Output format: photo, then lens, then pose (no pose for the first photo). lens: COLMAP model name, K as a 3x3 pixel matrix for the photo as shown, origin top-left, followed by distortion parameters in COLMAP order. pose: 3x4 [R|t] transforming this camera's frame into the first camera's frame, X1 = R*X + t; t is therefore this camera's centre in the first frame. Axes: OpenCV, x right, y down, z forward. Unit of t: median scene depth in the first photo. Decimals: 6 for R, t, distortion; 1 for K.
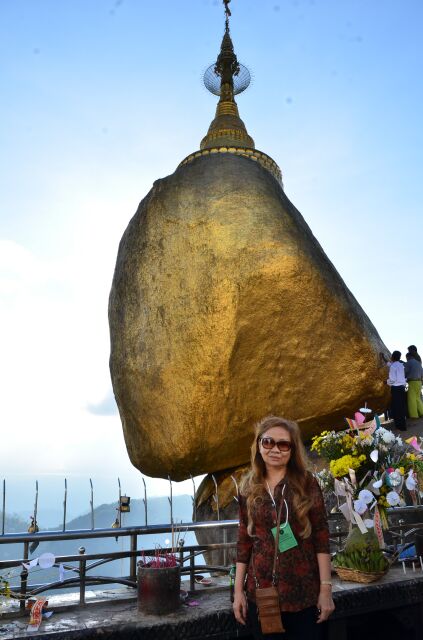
lens RADIAL K [[498.0, 0, 211.5], [0, 498.0, 320.0], [0, 0, 1]] dist [-0.046231, 0.002440]
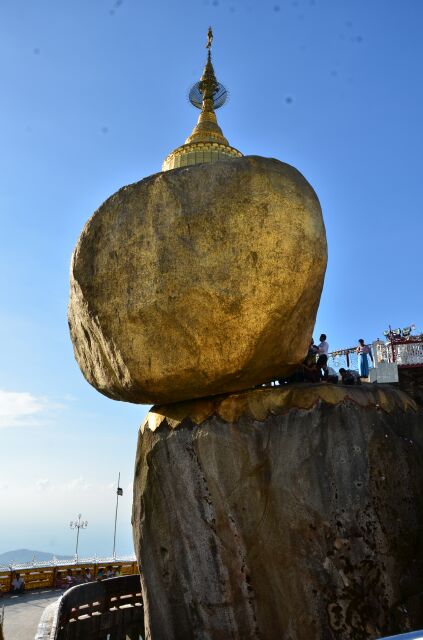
lens RADIAL K [[498.0, 0, 211.5], [0, 498.0, 320.0], [0, 0, 1]] dist [-0.046231, 0.002440]
pose [[0.601811, 0.280286, 0.747839, -1.088698], [-0.221142, 0.958262, -0.181191, 0.400851], [-0.767411, -0.056336, 0.638675, 0.267097]]
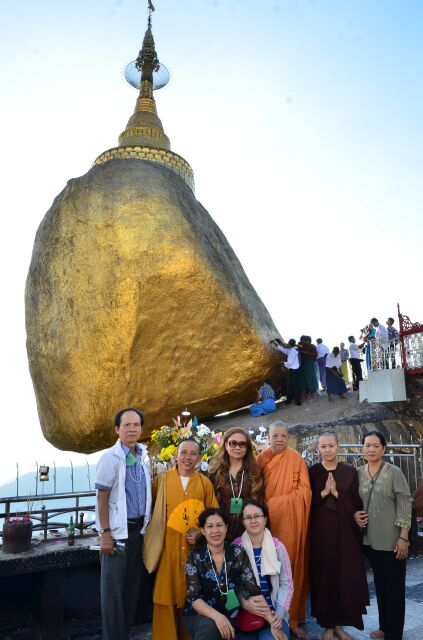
lens RADIAL K [[498.0, 0, 211.5], [0, 498.0, 320.0], [0, 0, 1]] dist [-0.046231, 0.002440]
pose [[0.990939, 0.026423, 0.131685, 0.064851], [-0.034560, 0.997606, 0.059898, -0.056835], [-0.129787, -0.063907, 0.989480, -0.129236]]
